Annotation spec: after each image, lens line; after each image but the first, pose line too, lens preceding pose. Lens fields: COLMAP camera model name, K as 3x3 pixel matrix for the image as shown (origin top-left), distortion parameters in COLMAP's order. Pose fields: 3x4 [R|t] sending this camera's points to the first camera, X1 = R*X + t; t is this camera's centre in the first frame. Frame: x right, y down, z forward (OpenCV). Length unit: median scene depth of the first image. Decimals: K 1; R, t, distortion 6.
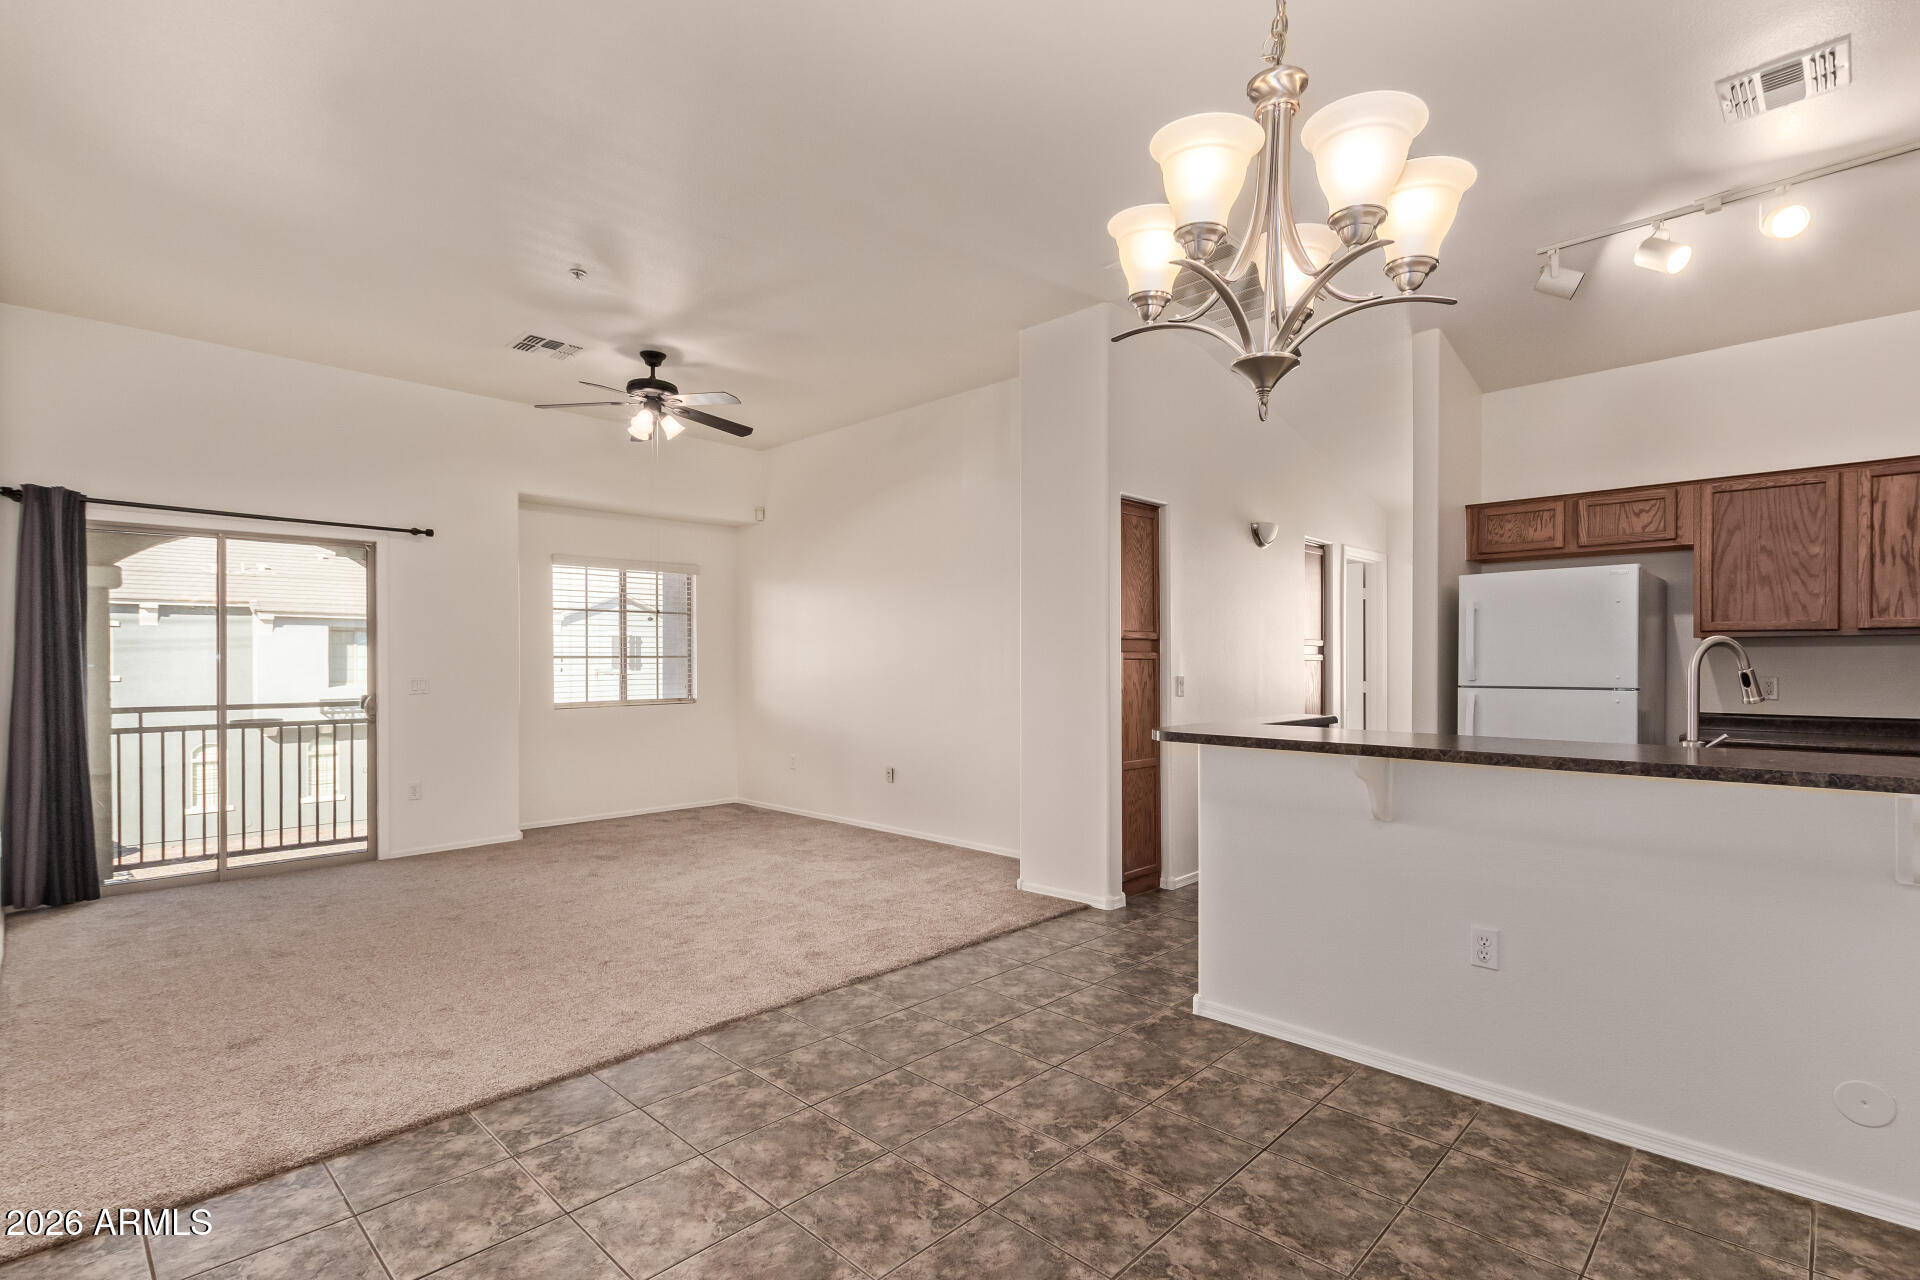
lens RADIAL K [[906.8, 0, 964.3], [0, 906.8, 657.7], [0, 0, 1]] dist [-0.000512, -0.000780]
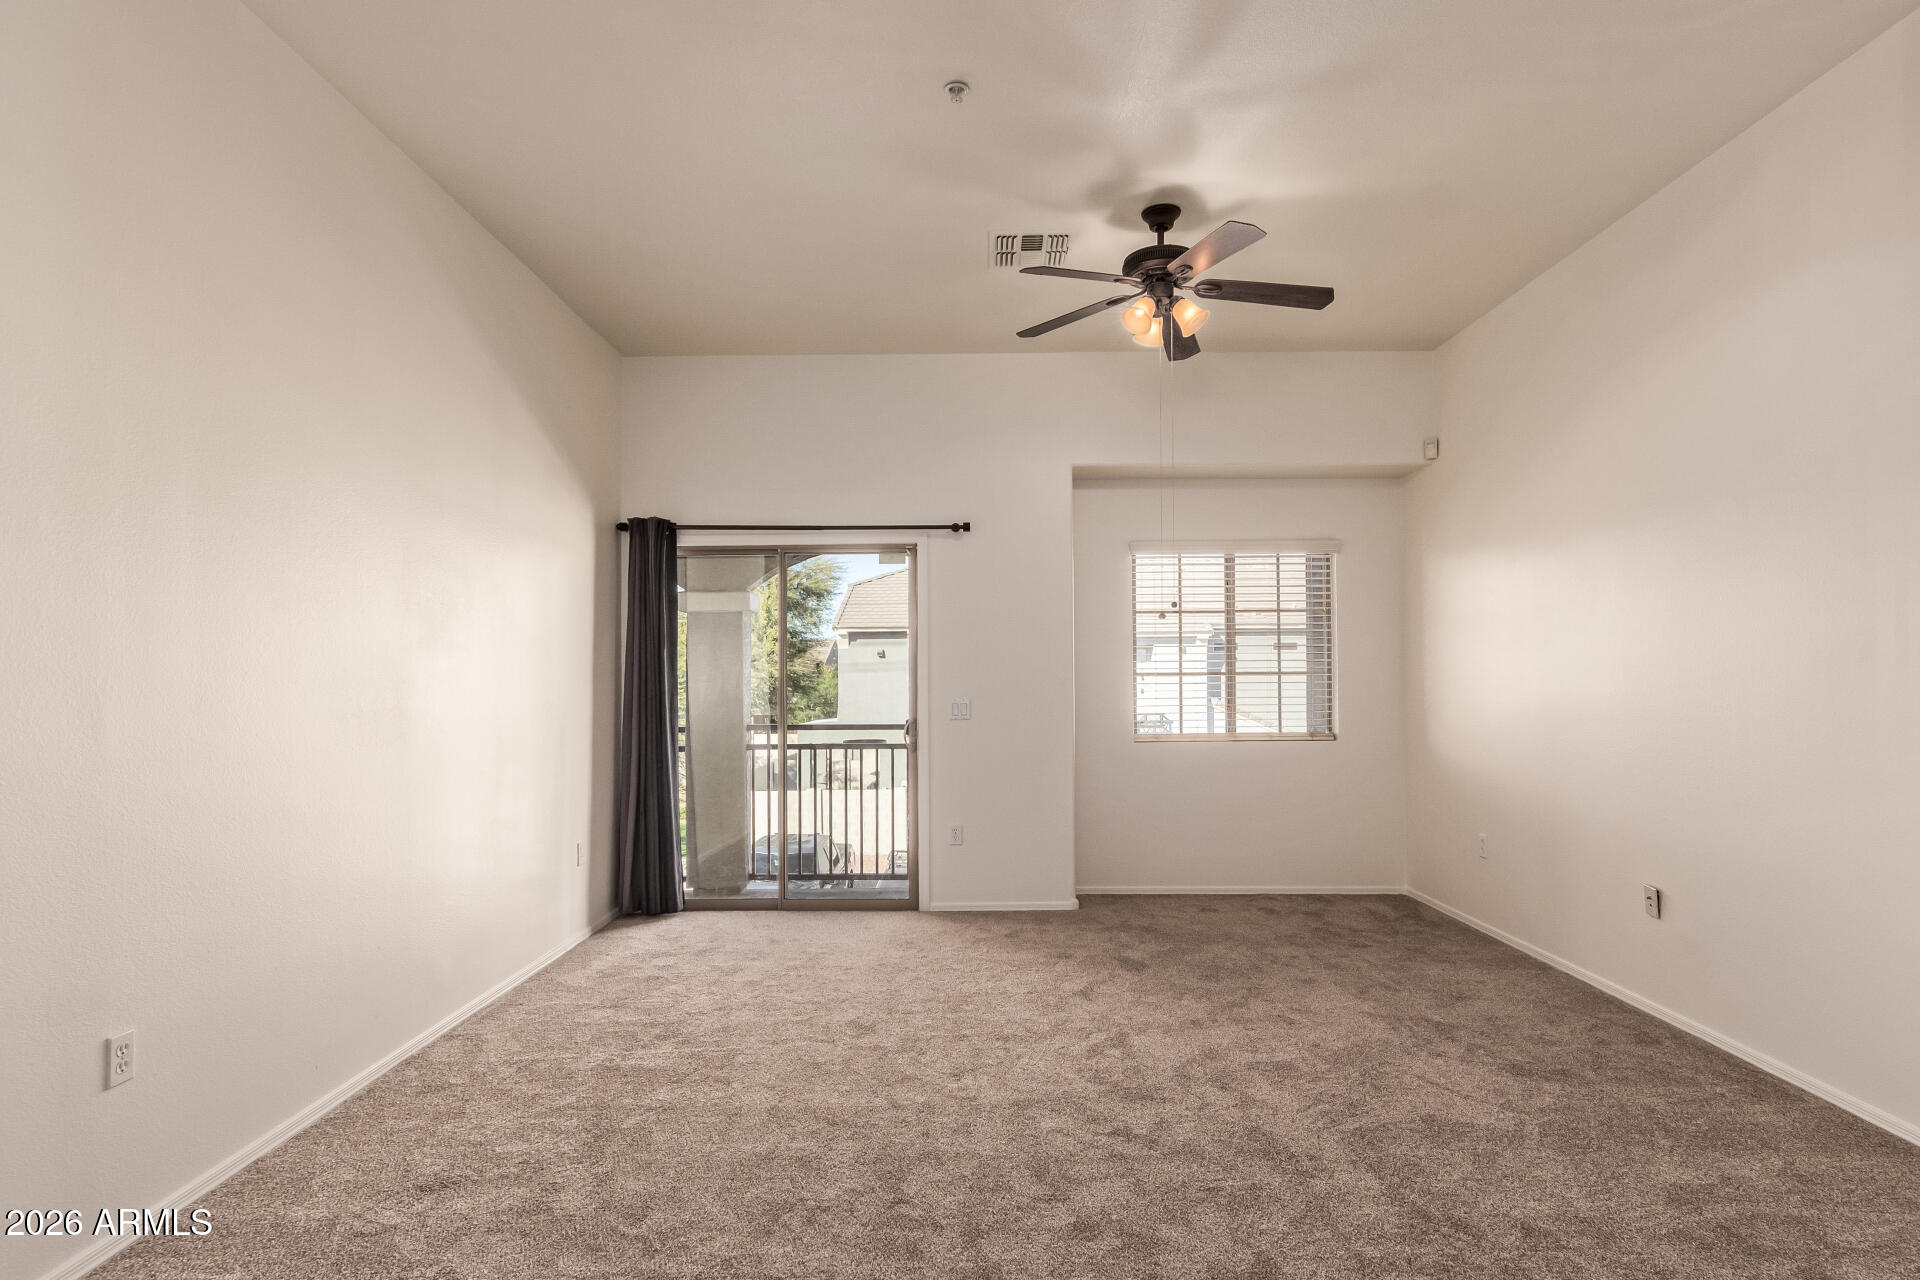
lens RADIAL K [[976.6, 0, 955.2], [0, 976.6, 663.7], [0, 0, 1]] dist [-0.000845, 0.000578]
pose [[0.684394, -0.011131, -0.729027, 0.063694], [0.005733, 0.999935, -0.009885, -0.003212], [0.729089, 0.002585, 0.684414, 0.409956]]
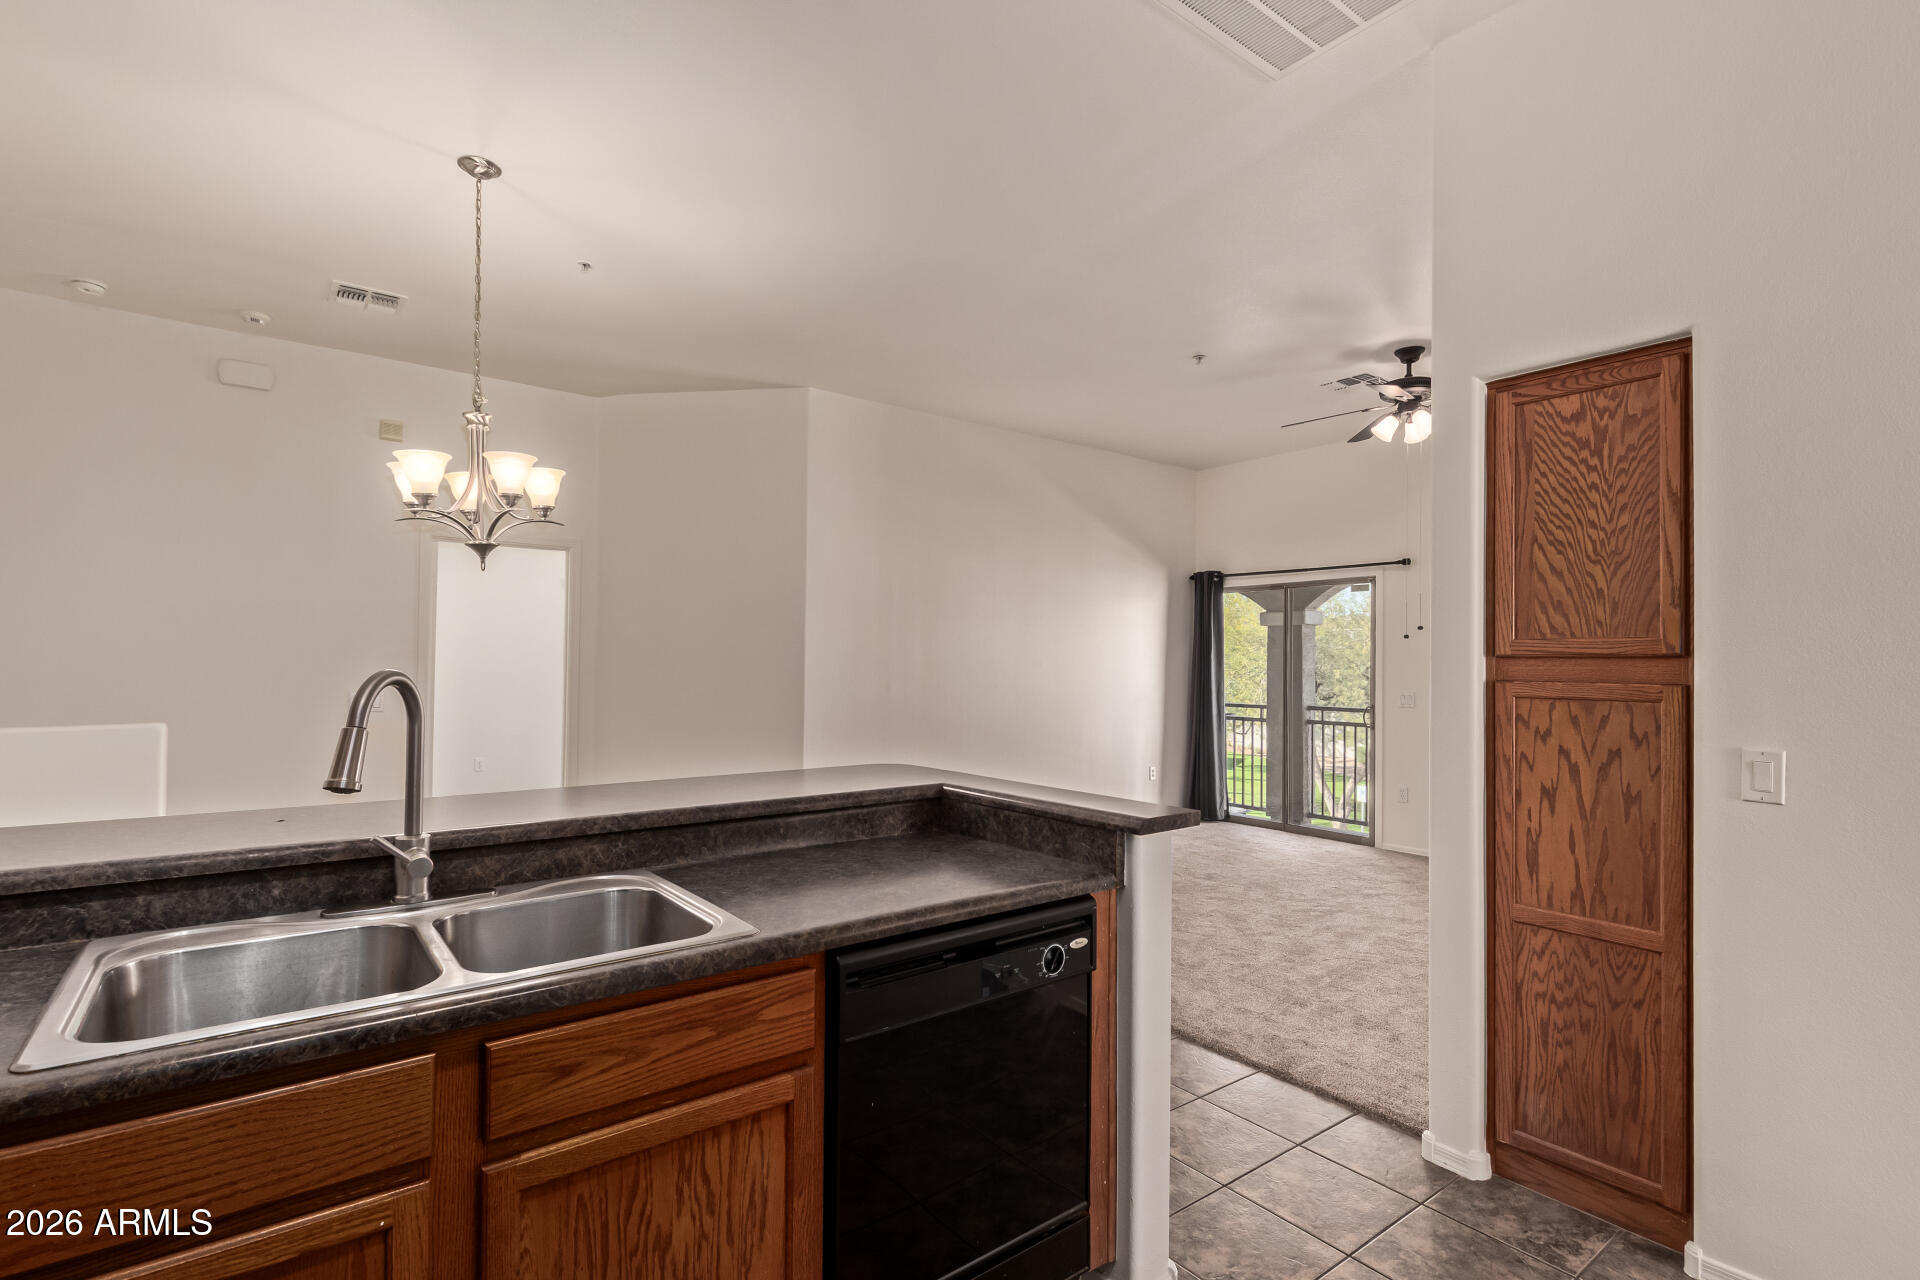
lens RADIAL K [[901.6, 0, 941.3], [0, 901.6, 654.6], [0, 0, 1]] dist [-0.000439, -0.001100]
pose [[-0.164058, -0.006582, -0.986429, 0.633428], [-0.000319, 0.999978, -0.006619, -0.018988], [0.986451, -0.000771, -0.164056, 0.677864]]
